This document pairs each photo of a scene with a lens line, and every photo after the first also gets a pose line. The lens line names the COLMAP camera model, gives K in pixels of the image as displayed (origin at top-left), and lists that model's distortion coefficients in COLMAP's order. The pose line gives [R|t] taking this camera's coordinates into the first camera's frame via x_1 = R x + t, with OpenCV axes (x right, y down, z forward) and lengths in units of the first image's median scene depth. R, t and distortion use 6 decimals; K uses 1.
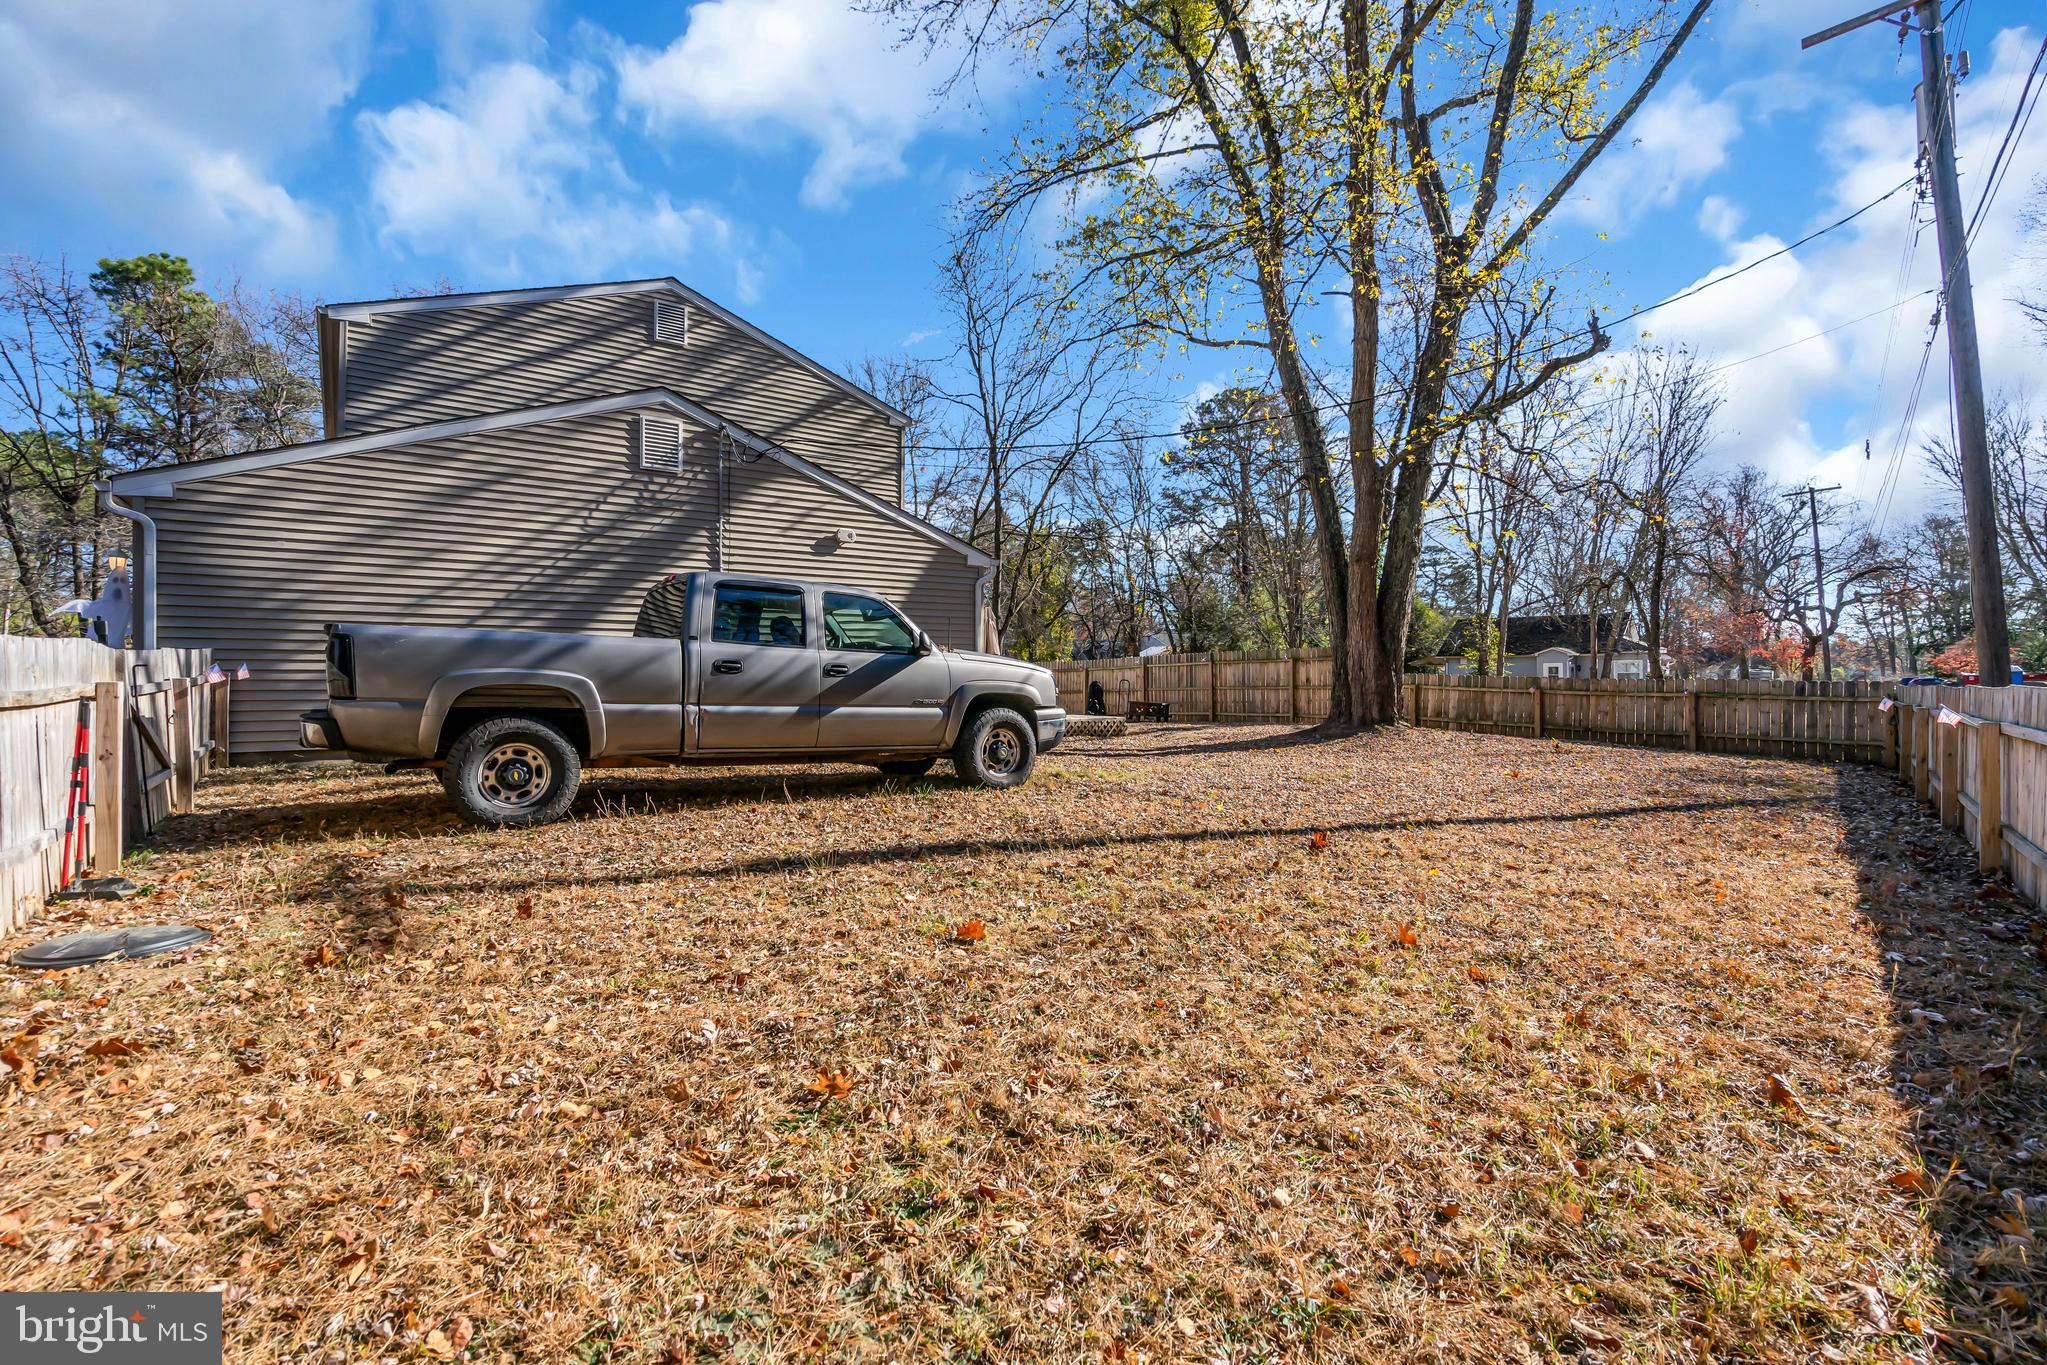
lens RADIAL K [[914.9, 0, 1023.5], [0, 914.9, 682.5], [0, 0, 1]] dist [-0.003026, 0.000772]
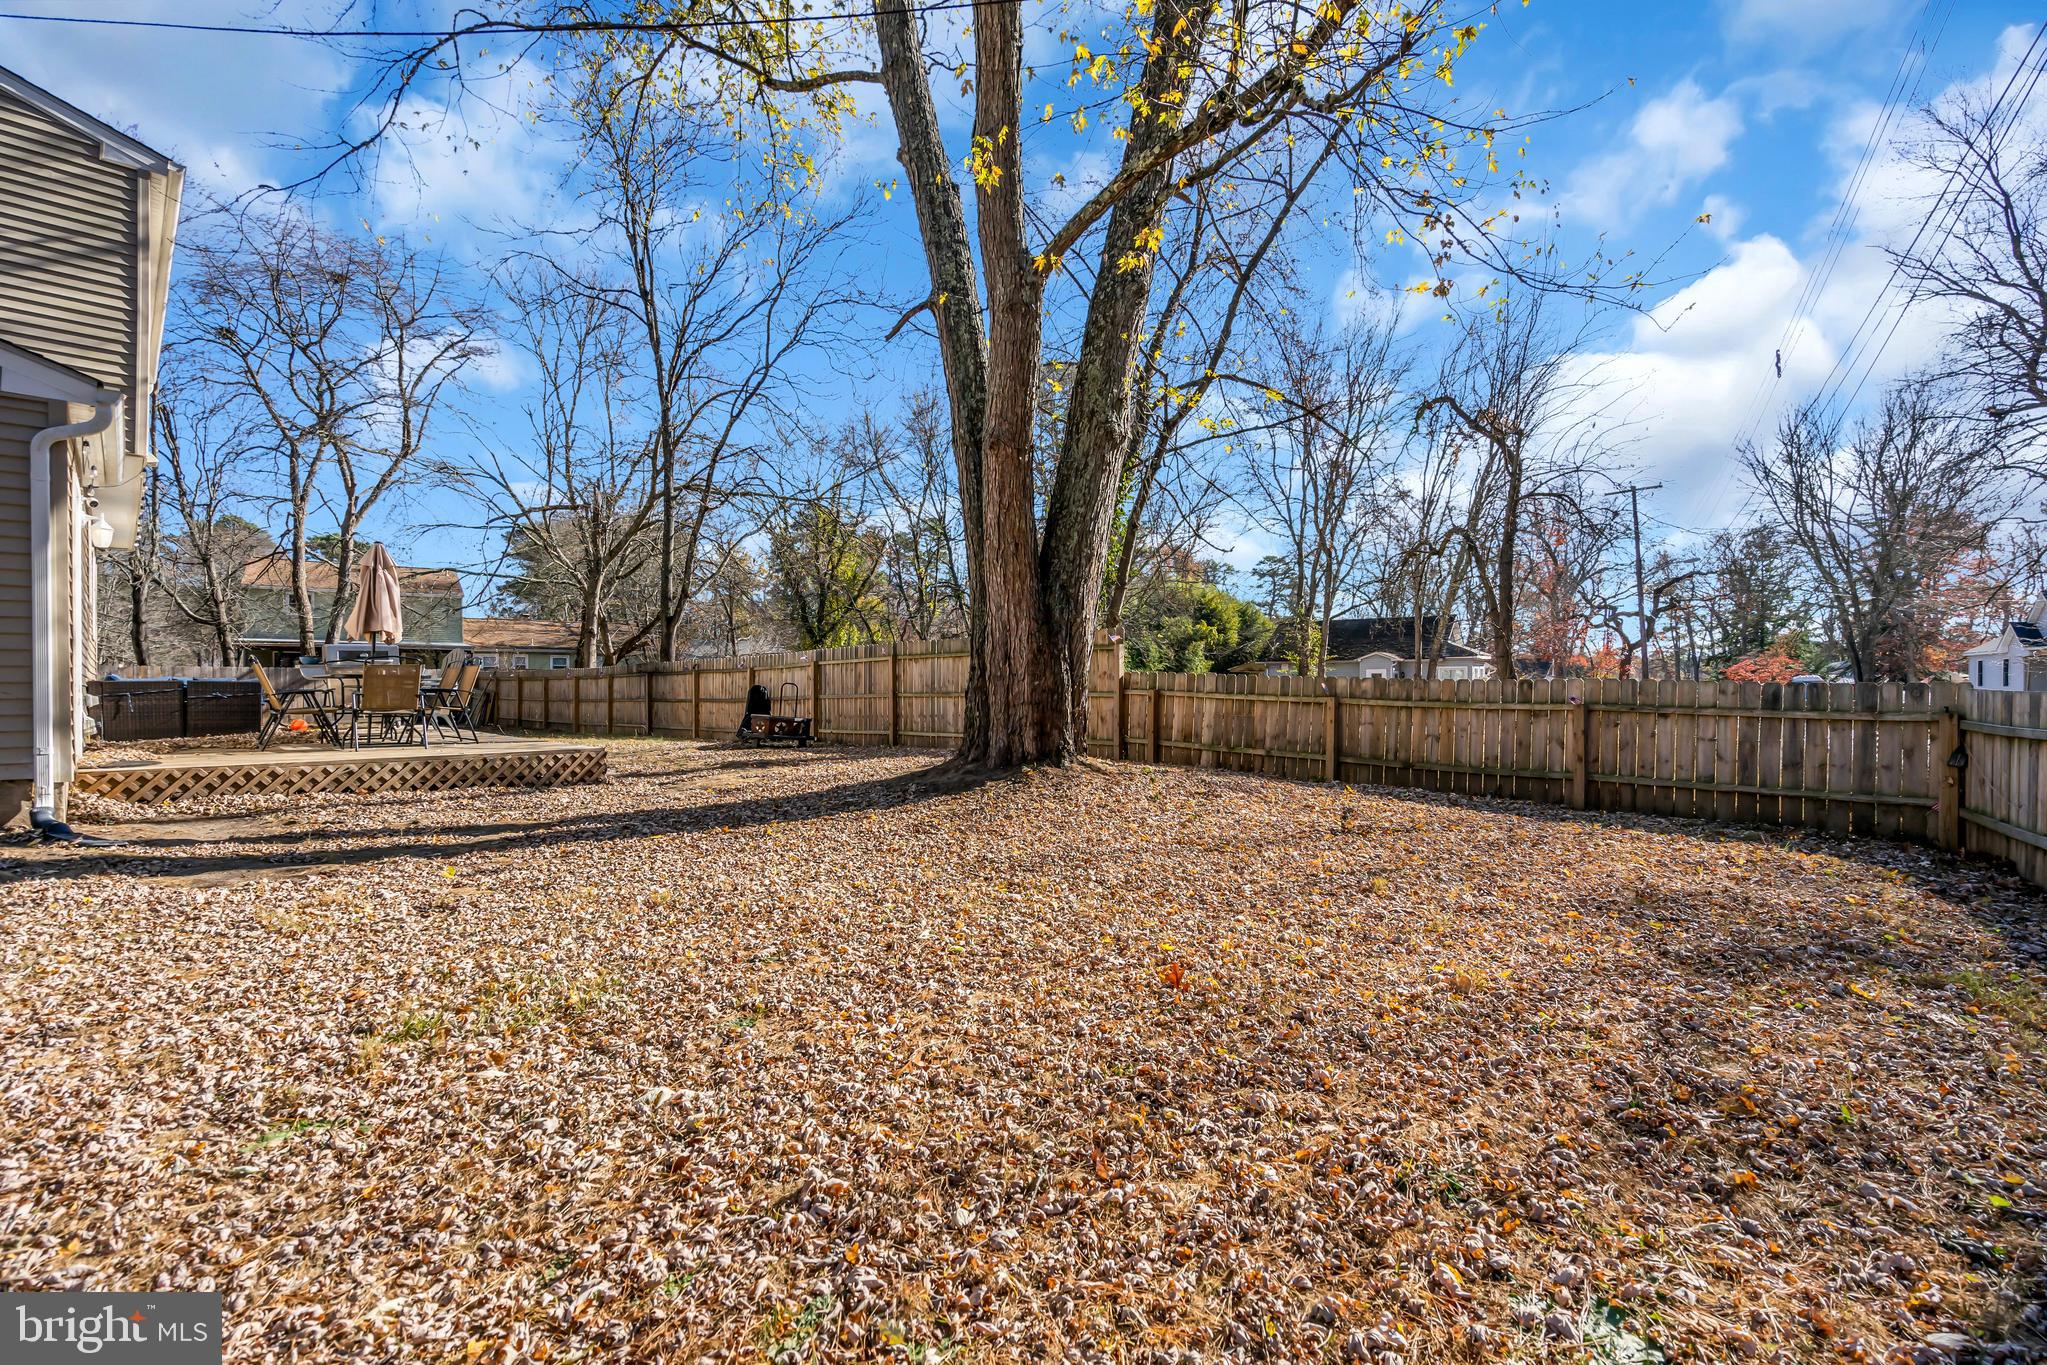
lens RADIAL K [[914.9, 0, 1023.5], [0, 914.9, 682.5], [0, 0, 1]] dist [-0.003026, 0.000772]
pose [[0.988934, 0.002839, 0.148326, 0.144868], [-0.001297, 0.999944, -0.010487, 0.002116], [-0.148347, 0.010179, 0.988883, 0.234766]]
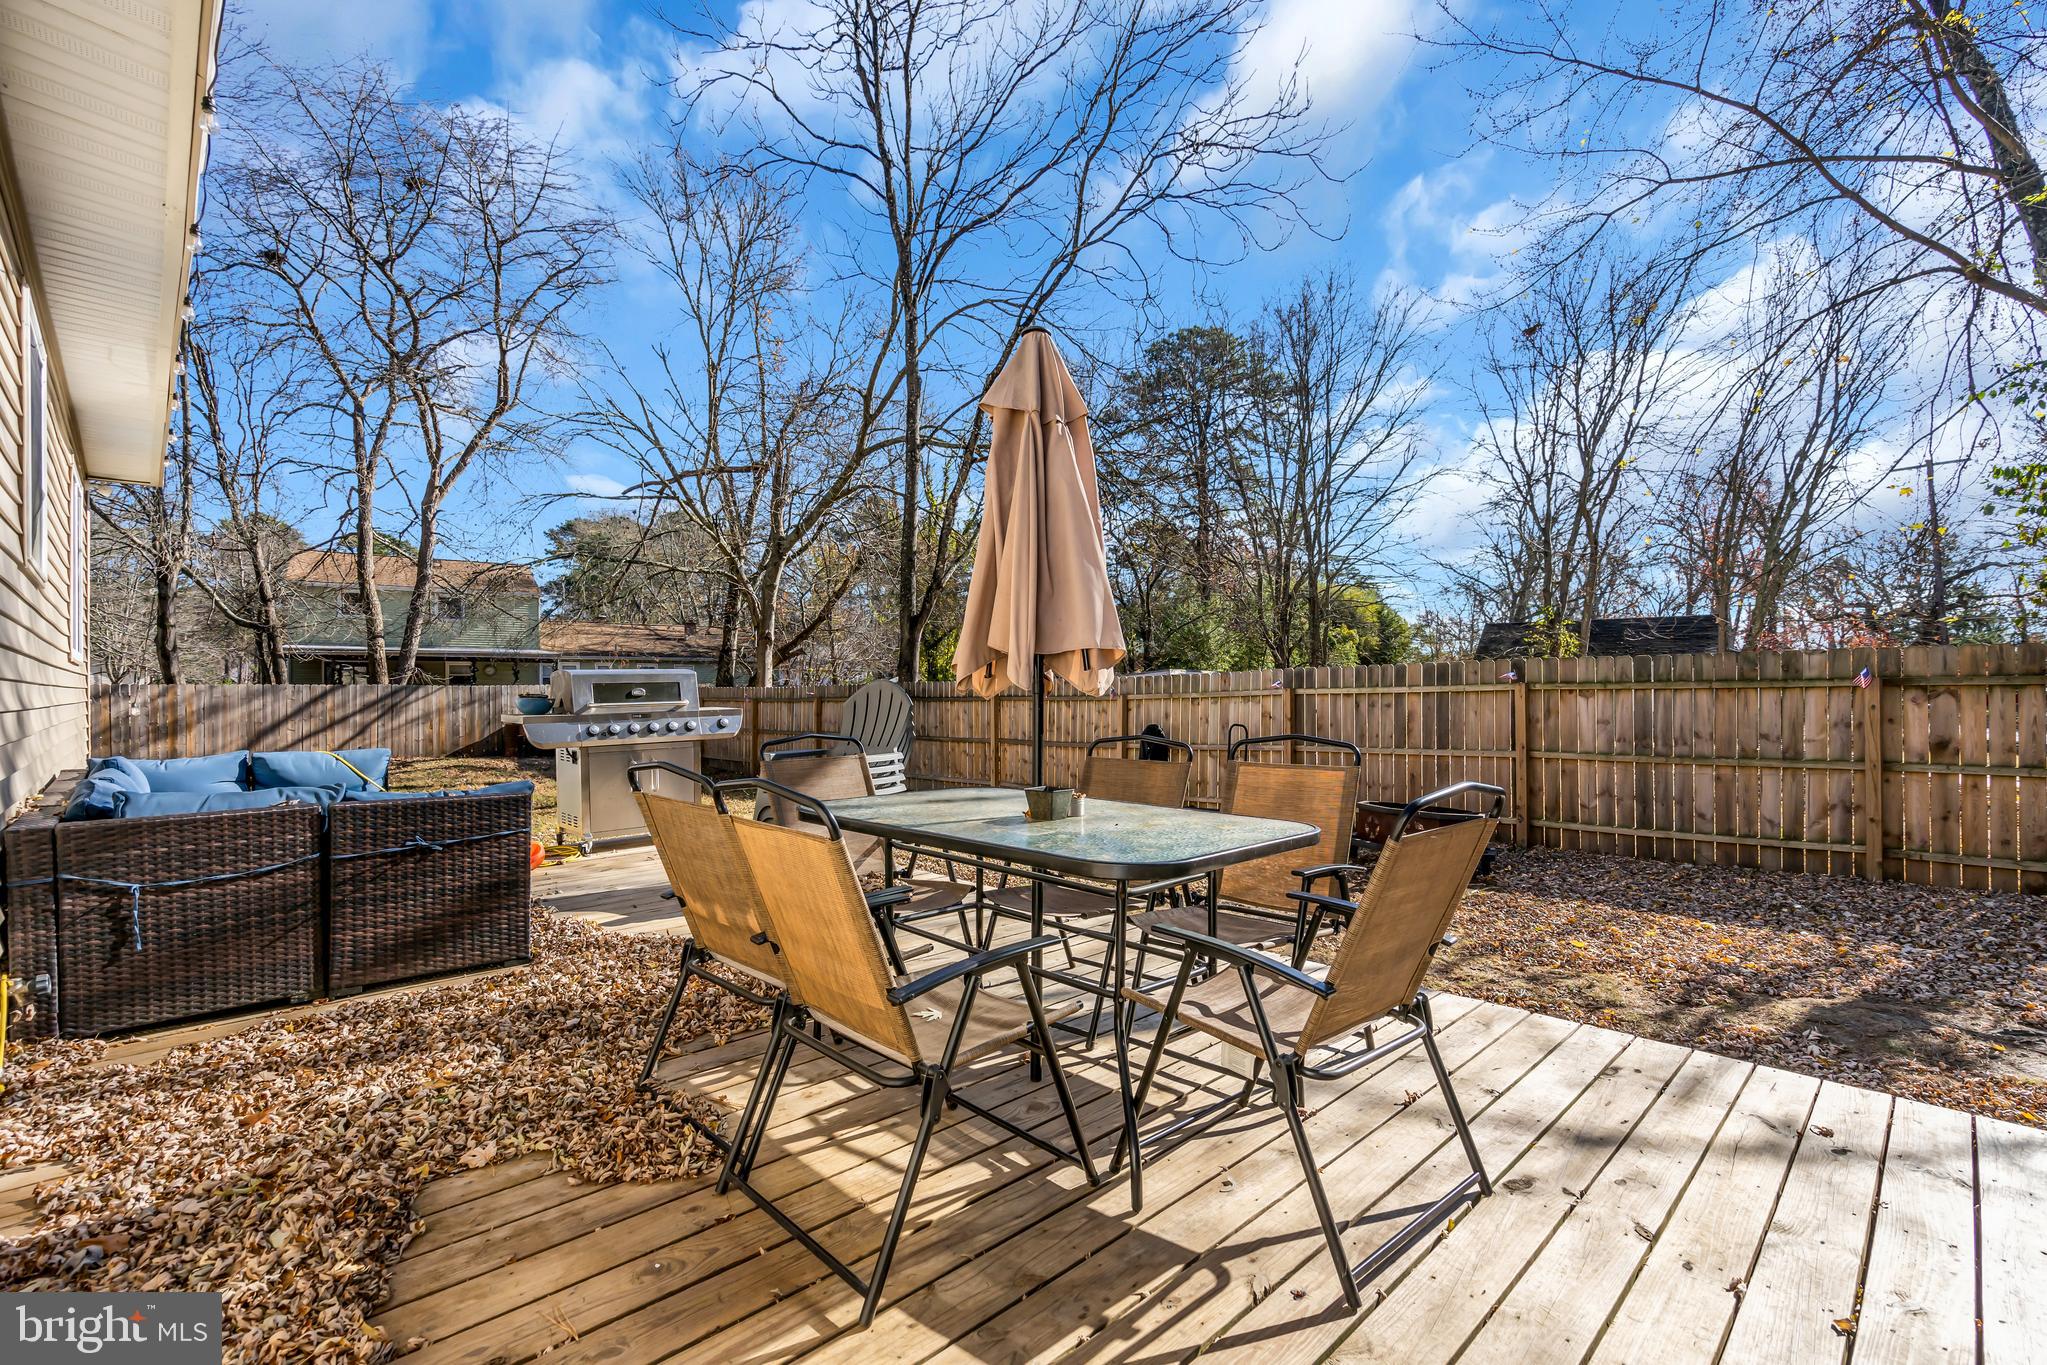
lens RADIAL K [[903.9, 0, 1023.5], [0, 903.9, 682.5], [0, 0, 1]] dist [0.001453, -0.006717]
pose [[0.990056, -0.000079, 0.140672, -0.038199], [0.001796, 0.999925, -0.012074, -0.014157], [-0.140661, 0.012206, 0.989983, 0.489798]]
